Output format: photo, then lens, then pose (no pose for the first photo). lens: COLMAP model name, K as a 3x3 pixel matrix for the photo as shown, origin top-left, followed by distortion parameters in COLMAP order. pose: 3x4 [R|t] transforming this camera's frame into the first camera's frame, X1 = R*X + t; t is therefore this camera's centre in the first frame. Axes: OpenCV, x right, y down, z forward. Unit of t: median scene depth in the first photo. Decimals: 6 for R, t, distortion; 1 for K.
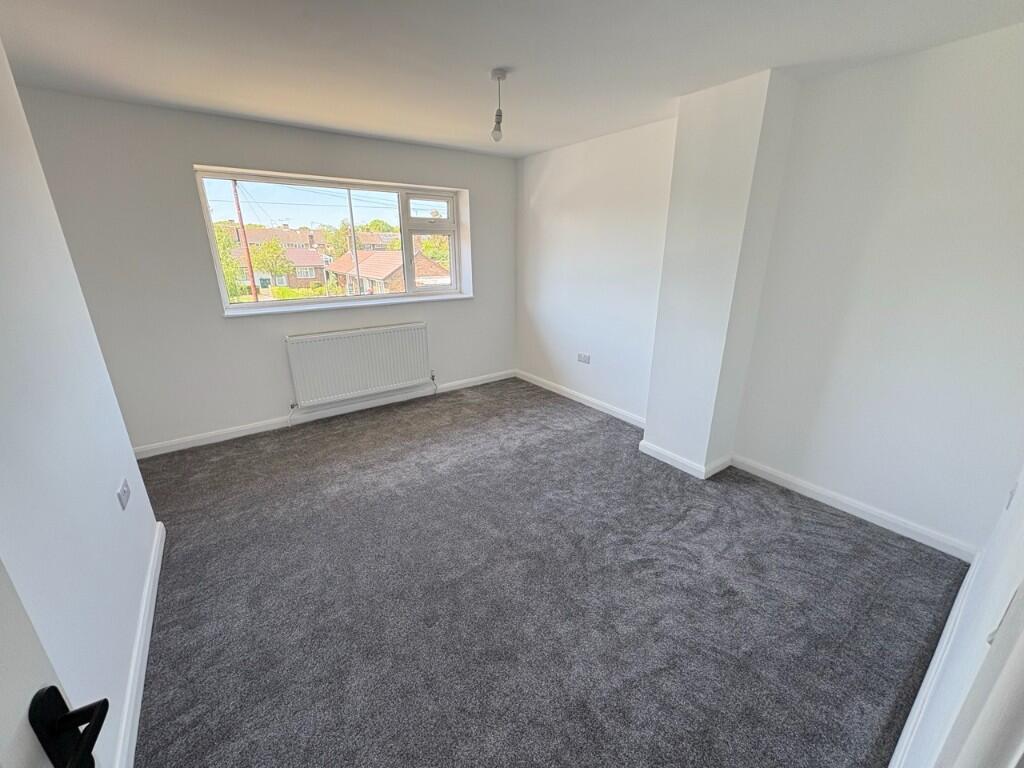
lens RADIAL K [[411.5, 0, 512.0], [0, 411.5, 384.0], [0, 0, 1]] dist [-0.001327, -0.000064]
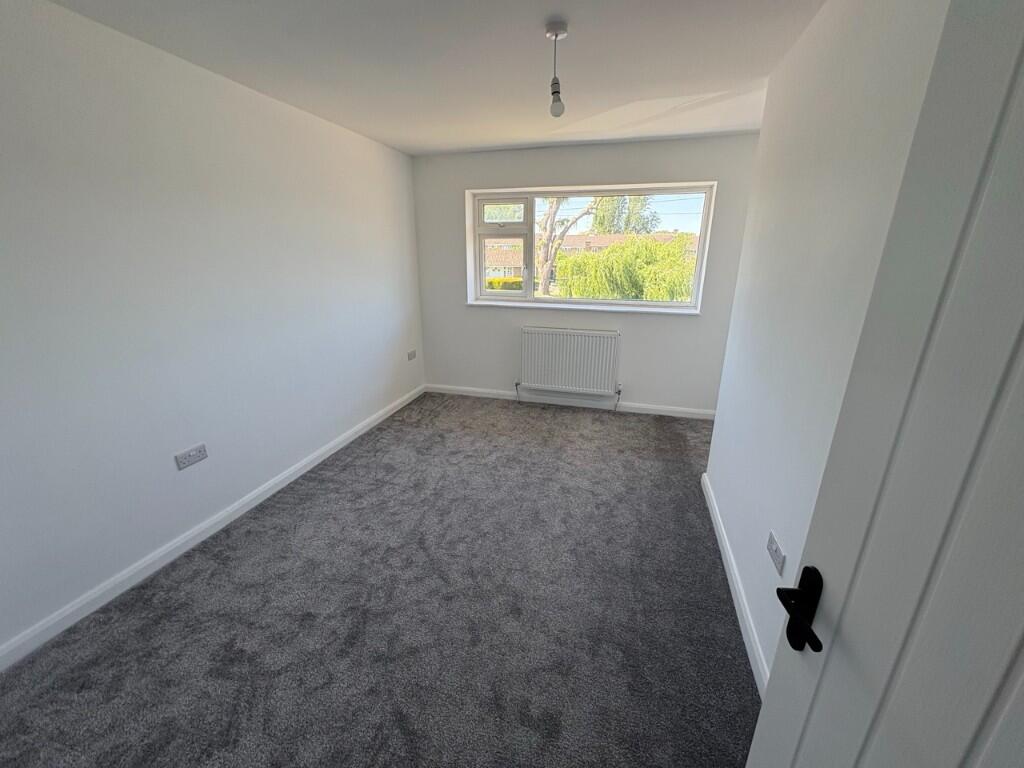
lens RADIAL K [[393.0, 0, 512.0], [0, 393.0, 384.0], [0, 0, 1]] dist [-0.001059, -0.000060]
pose [[0.611504, 0.244941, -0.752374, 0.321837], [-0.247341, 0.962400, 0.112286, -0.074125], [0.751589, 0.117429, 0.649096, 0.249410]]
